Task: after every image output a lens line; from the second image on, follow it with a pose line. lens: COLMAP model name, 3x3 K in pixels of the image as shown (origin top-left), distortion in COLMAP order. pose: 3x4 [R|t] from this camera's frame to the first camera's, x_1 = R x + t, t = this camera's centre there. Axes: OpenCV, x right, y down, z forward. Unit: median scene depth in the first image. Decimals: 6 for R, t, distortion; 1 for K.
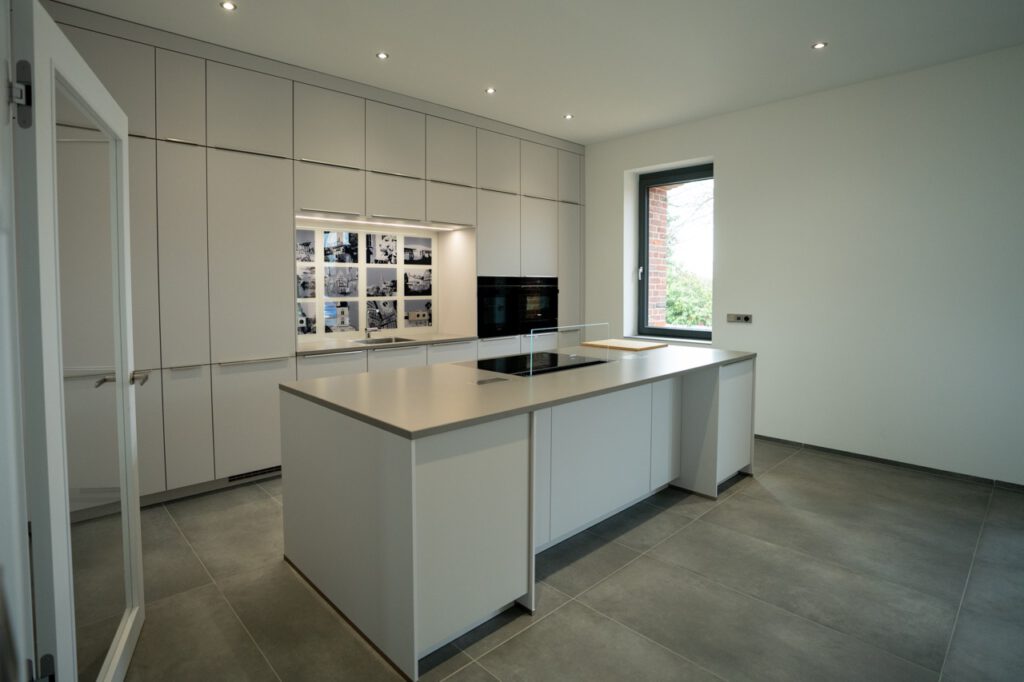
lens RADIAL K [[527.9, 0, 464.8], [0, 527.9, 305.2], [0, 0, 1]] dist [-0.035421, 0.001293]
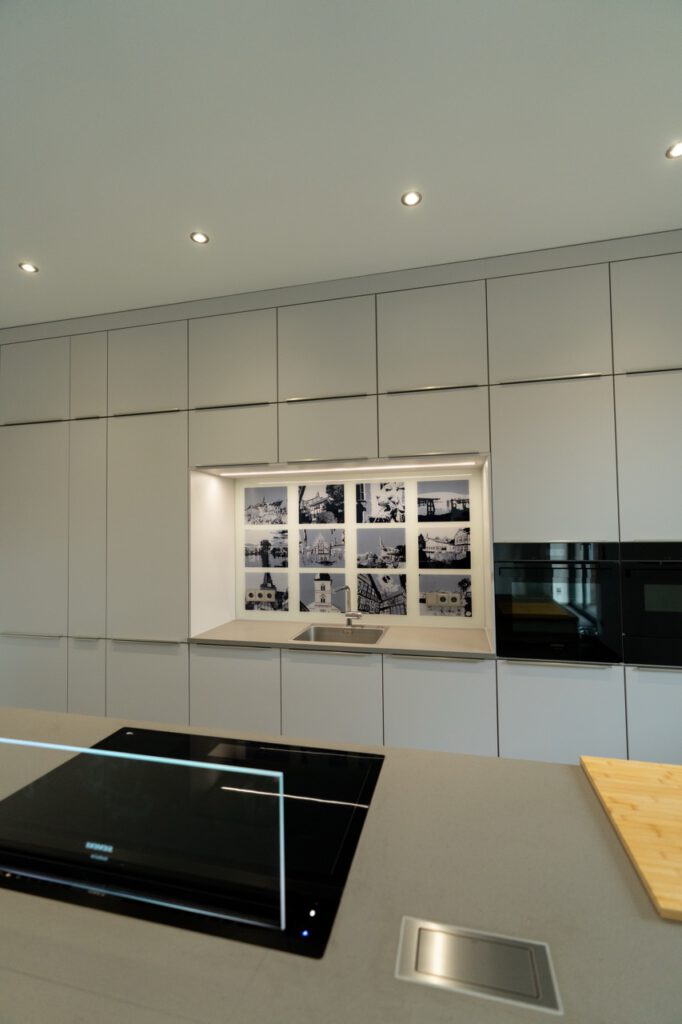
lens RADIAL K [[459.8, 0, 341.0], [0, 459.8, 512.0], [0, 0, 1]] dist [-0.001100, 0.000202]
pose [[0.577939, -0.033837, -0.815378, 0.328088], [-0.019541, 0.998280, -0.055278, -0.057975], [0.815846, 0.047881, 0.576284, 0.598678]]
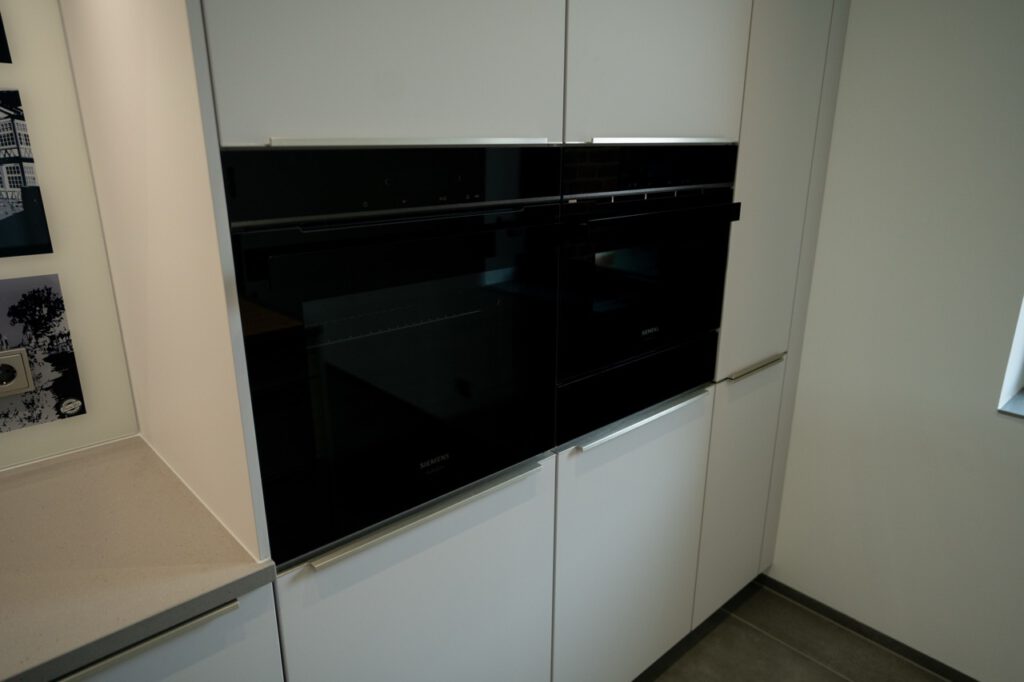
lens RADIAL K [[684.0, 0, 526.4], [0, 684.0, 346.8], [0, 0, 1]] dist [0.008405, 0.003904]
pose [[0.998998, -0.003857, 0.044581, 0.090035], [-0.008341, 0.962764, 0.270213, -0.055489], [-0.043963, -0.270314, 0.961768, 0.835789]]
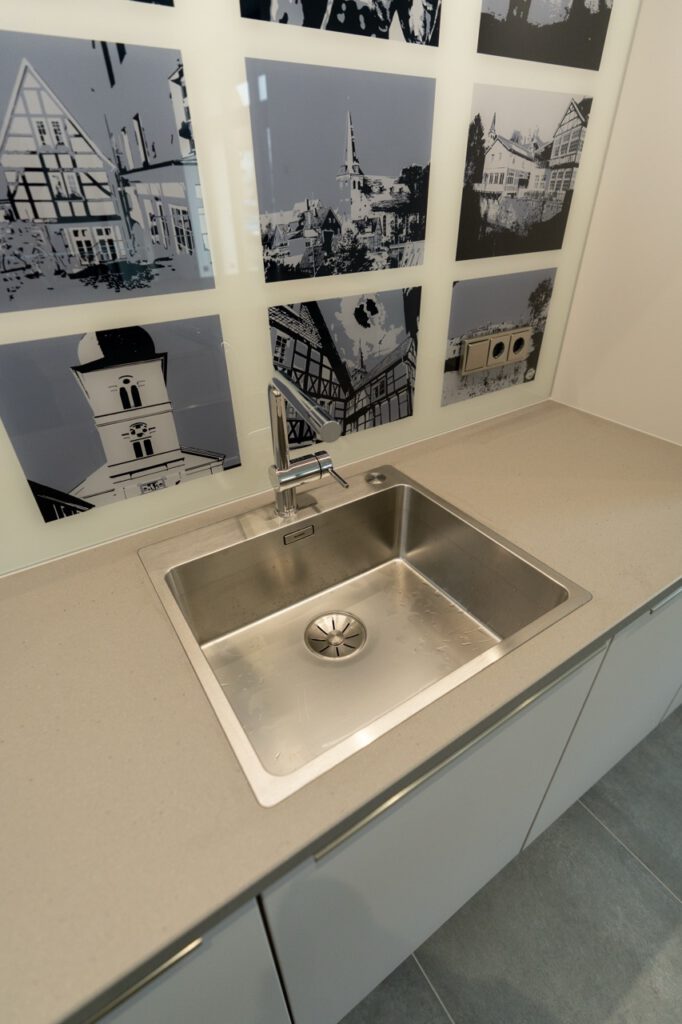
lens RADIAL K [[487.6, 0, 341.0], [0, 487.6, 512.0], [0, 0, 1]] dist [-0.003886, 0.001021]
pose [[0.990831, 0.063726, -0.119133, -0.135978], [0.008122, 0.852083, 0.523344, -0.035134], [0.134862, -0.519513, 0.843753, 0.819431]]
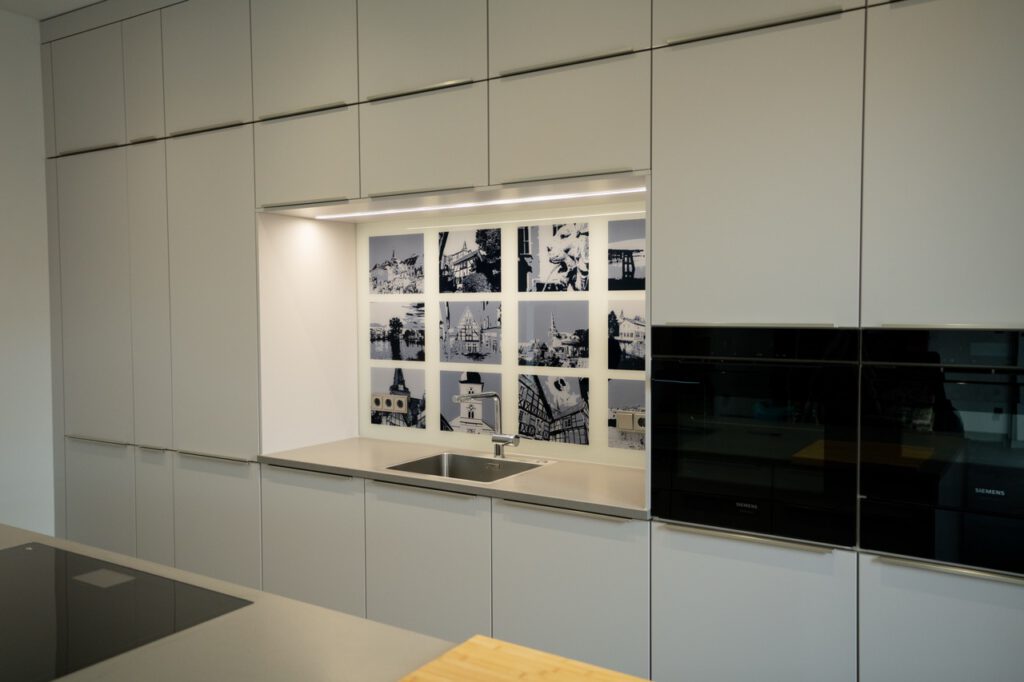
lens RADIAL K [[824.6, 0, 512.0], [0, 824.6, 341.0], [0, 0, 1]] dist [0.032376, 0.006599]
pose [[0.280988, 0.042129, -0.958786, 0.490419], [-0.033386, 0.998860, 0.034106, -0.060479], [0.959130, 0.022426, 0.282074, 0.785434]]
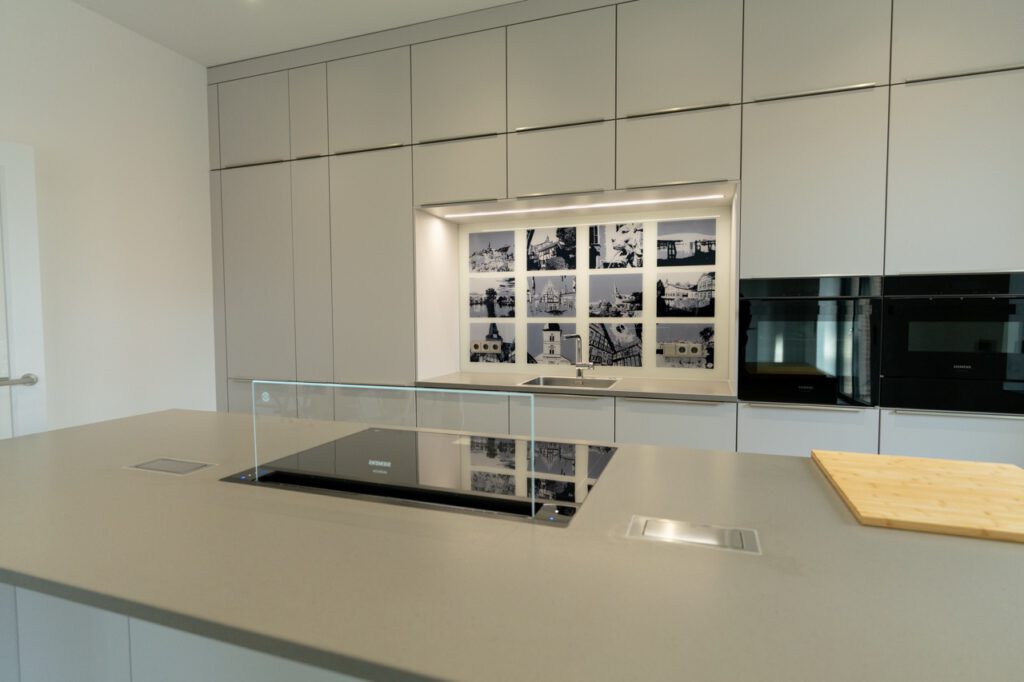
lens RADIAL K [[532.2, 0, 512.0], [0, 532.2, 341.0], [0, 0, 1]] dist [0.002224, 0.000364]
pose [[0.493689, 0.045029, -0.868472, 0.369723], [-0.030365, 0.998942, 0.034533, -0.005842], [0.869108, 0.009323, 0.494534, 0.560424]]
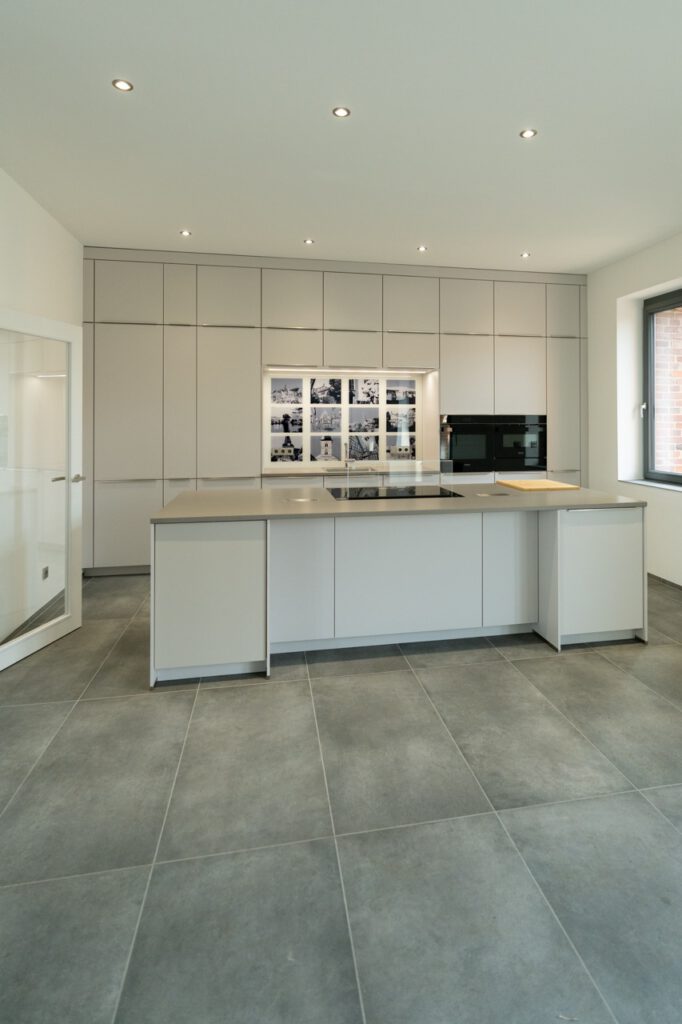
lens RADIAL K [[544.9, 0, 370.9], [0, 544.9, 414.6], [0, 0, 1]] dist [-0.001560, -0.000628]
pose [[0.866635, -0.001377, -0.498941, 0.461667], [-0.021540, 0.998961, -0.040171, -0.007293], [0.498478, 0.045561, 0.865705, -0.034423]]
